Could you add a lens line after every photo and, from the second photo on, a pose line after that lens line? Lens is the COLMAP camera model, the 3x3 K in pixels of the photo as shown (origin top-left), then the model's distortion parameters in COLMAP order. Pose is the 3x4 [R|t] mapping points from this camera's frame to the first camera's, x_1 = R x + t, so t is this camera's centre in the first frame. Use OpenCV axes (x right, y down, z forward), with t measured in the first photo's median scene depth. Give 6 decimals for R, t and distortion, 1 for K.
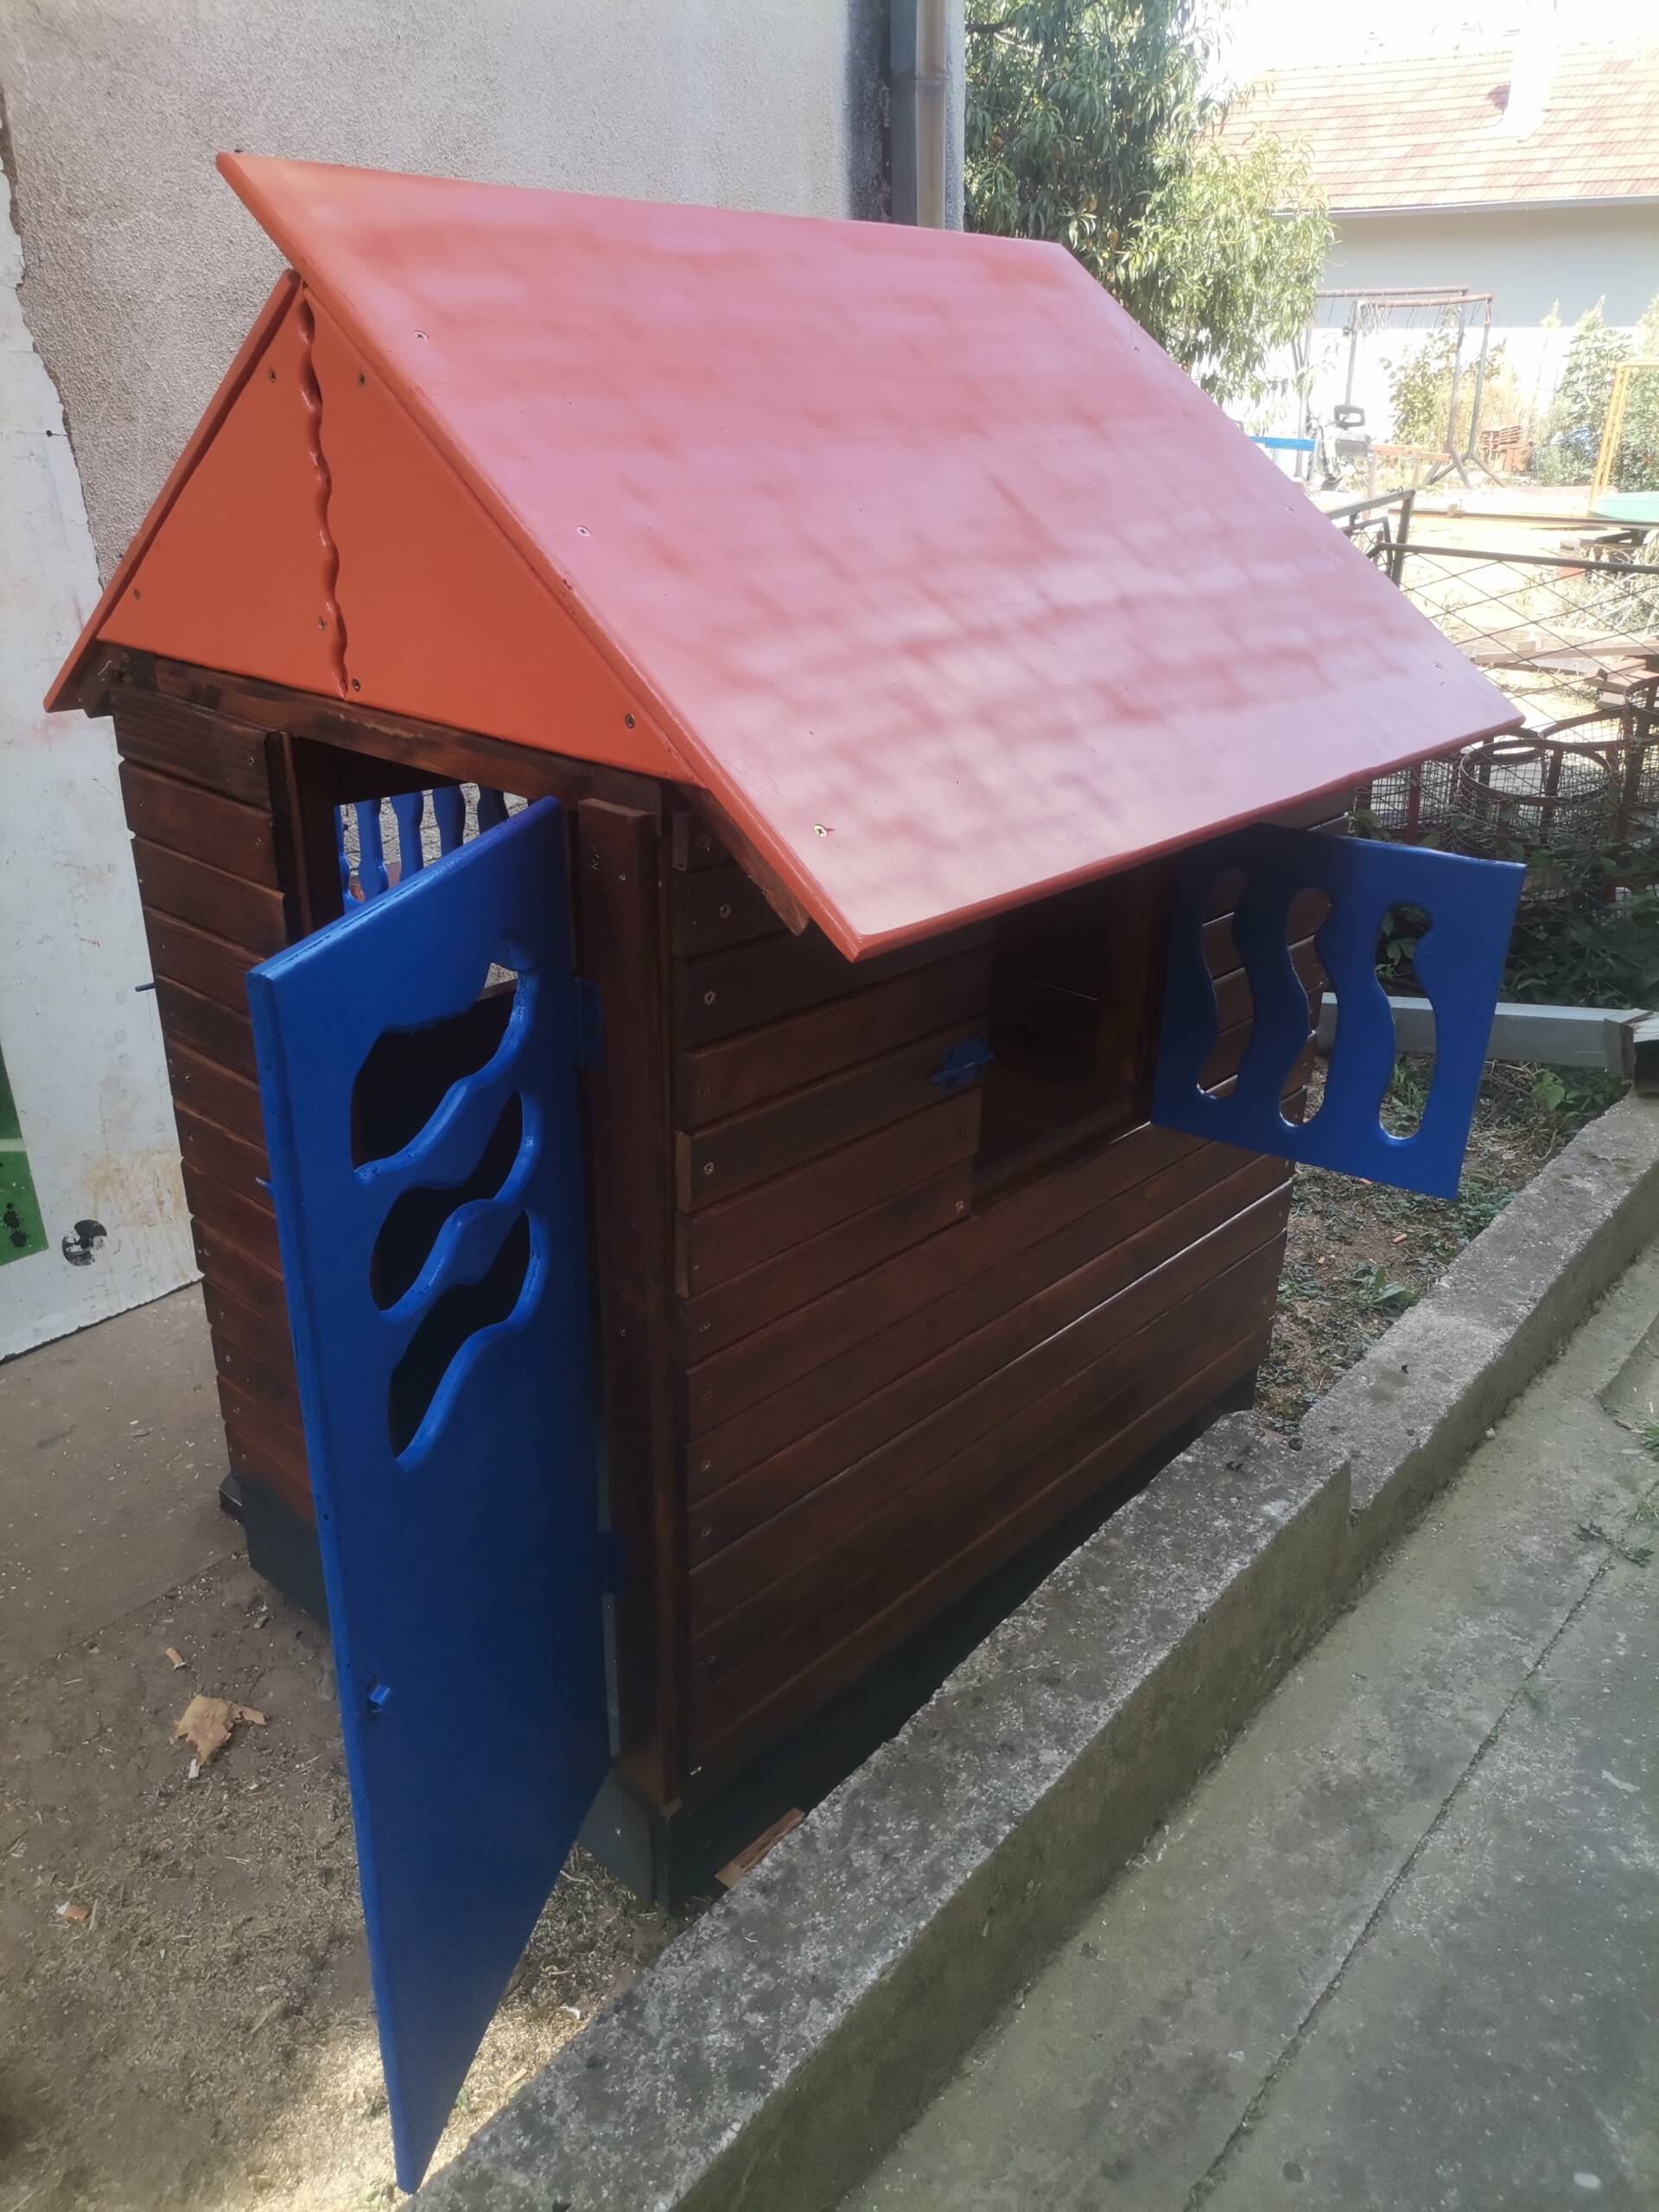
lens RADIAL K [[1670.9, 0, 829.5], [0, 1670.9, 1106.0], [0, 0, 1]] dist [0.023724, 0.007794]
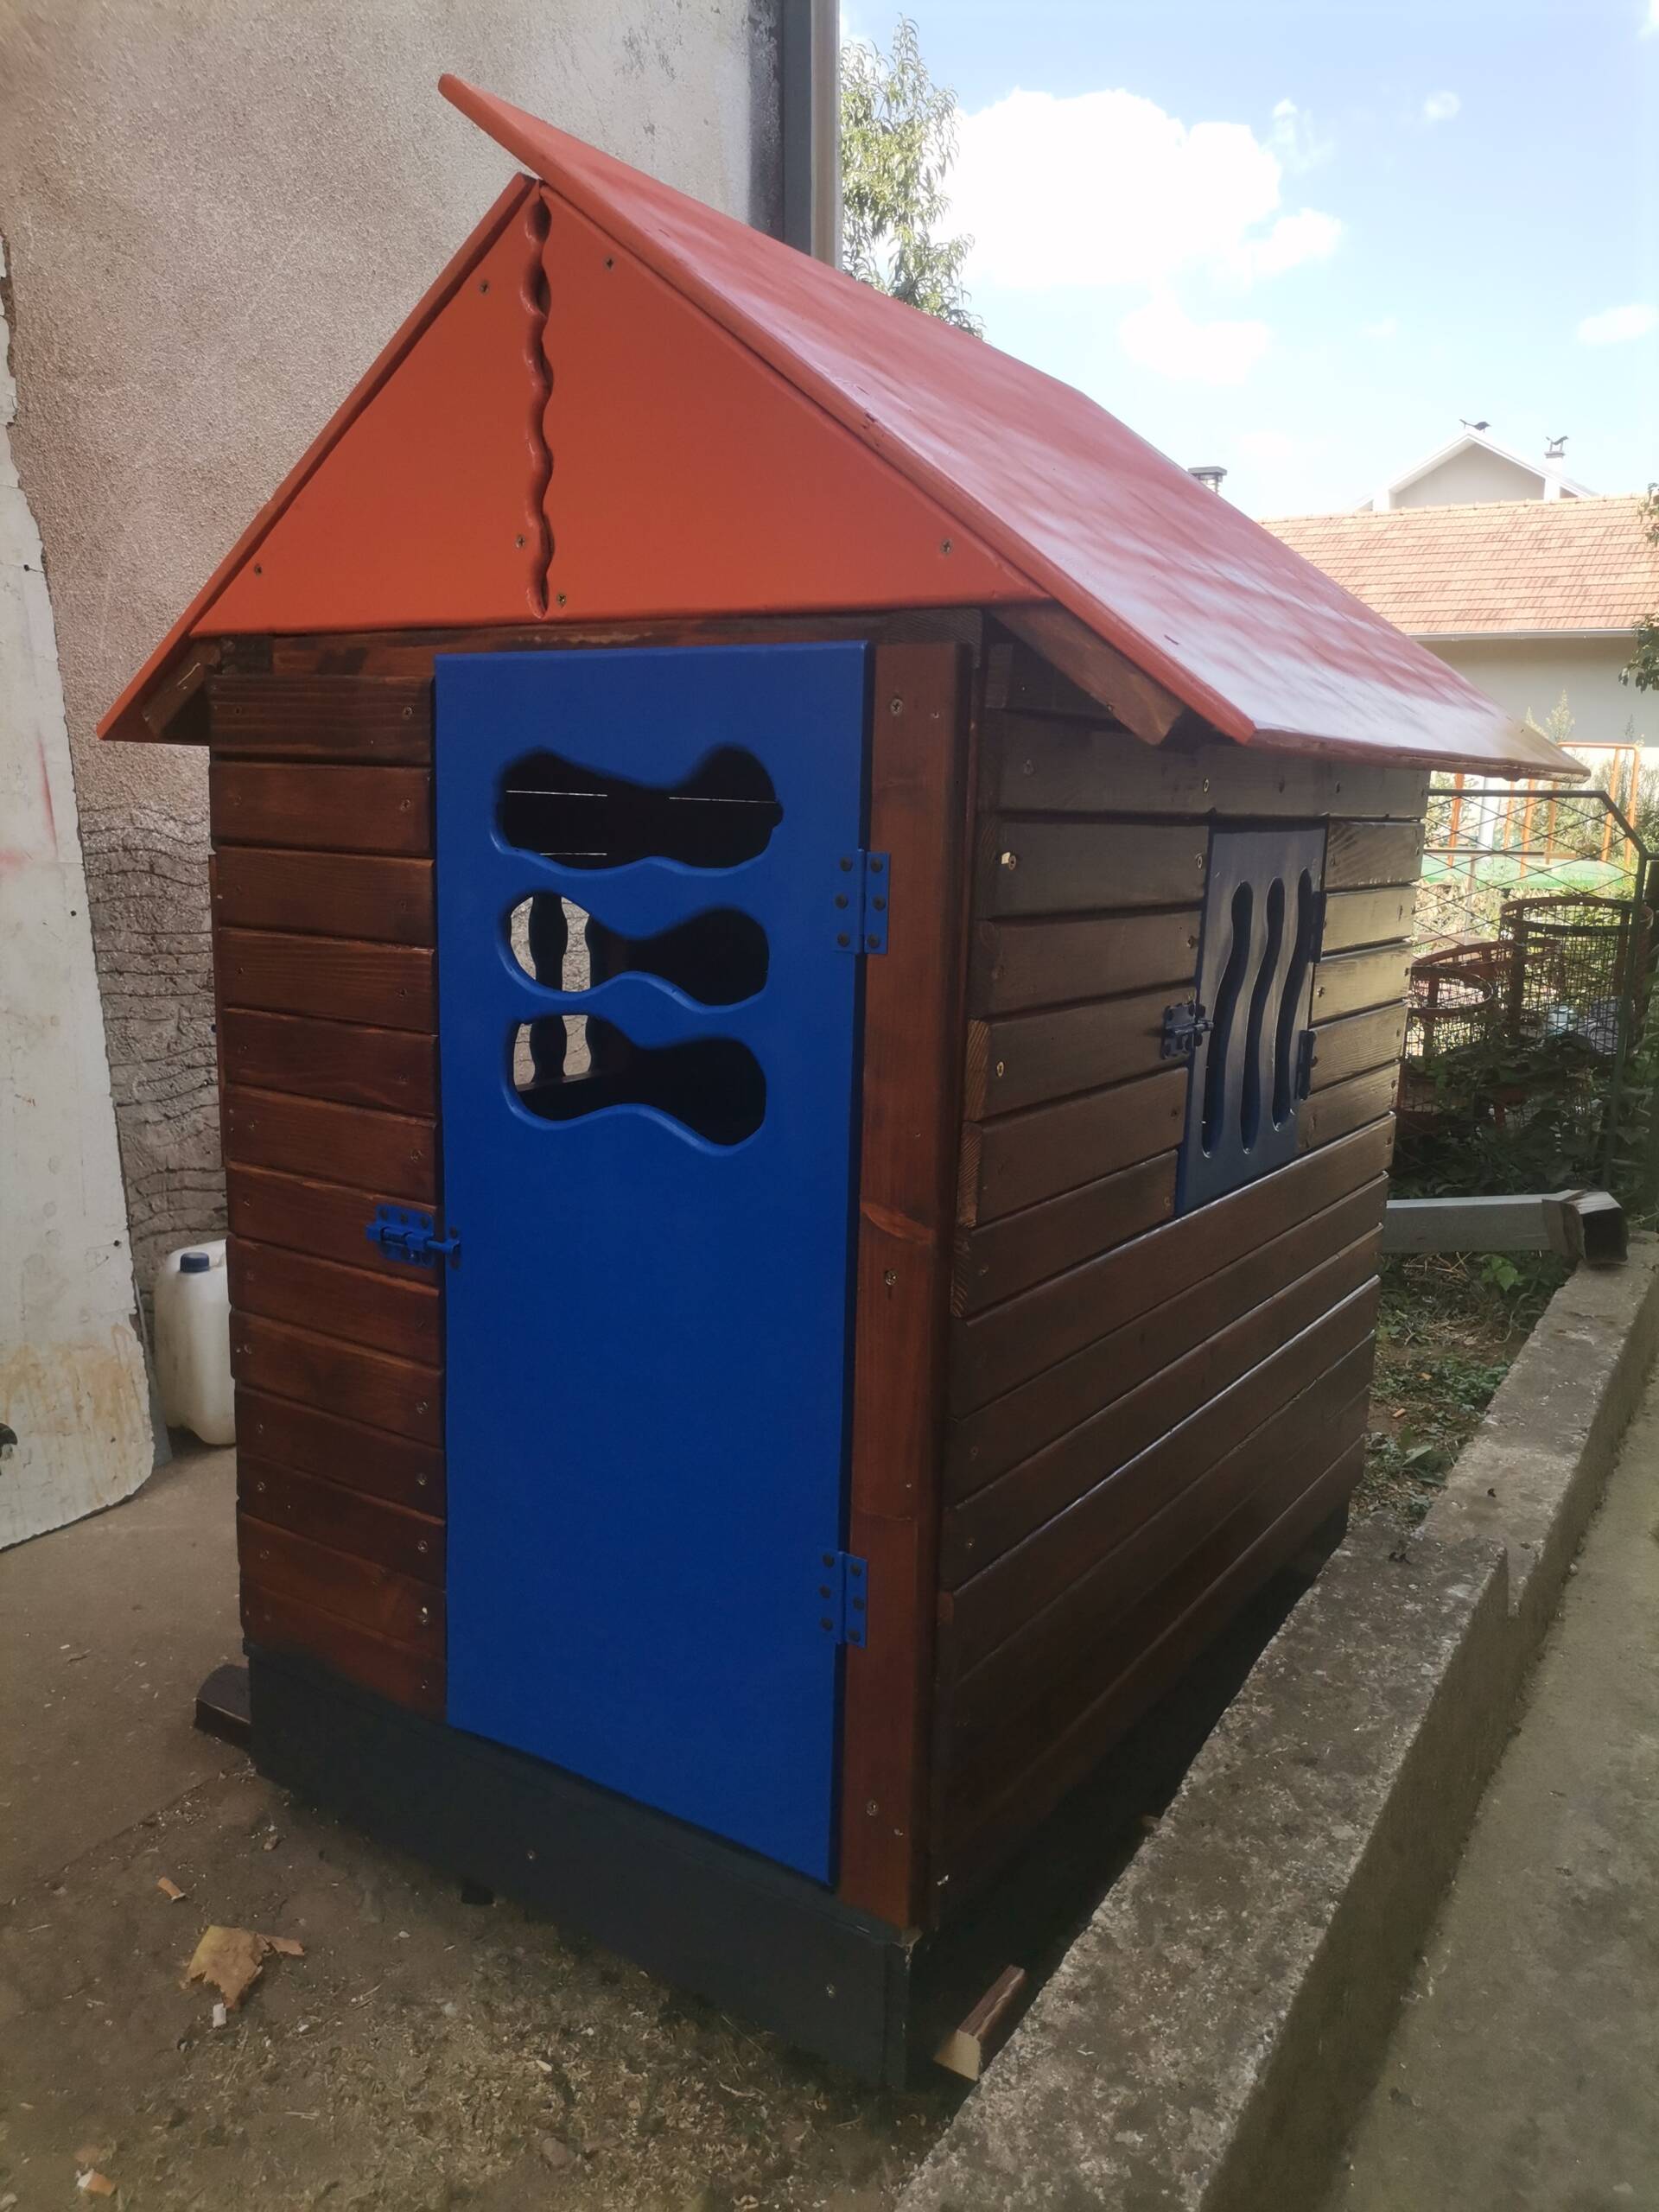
lens RADIAL K [[1683.5, 0, 829.5], [0, 1683.5, 1106.0], [0, 0, 1]] dist [-0.010009, 0.050051]
pose [[0.988511, -0.018838, 0.149972, -0.211433], [0.052980, 0.972439, -0.227057, 0.180668], [-0.141561, 0.232393, 0.962265, 0.113492]]
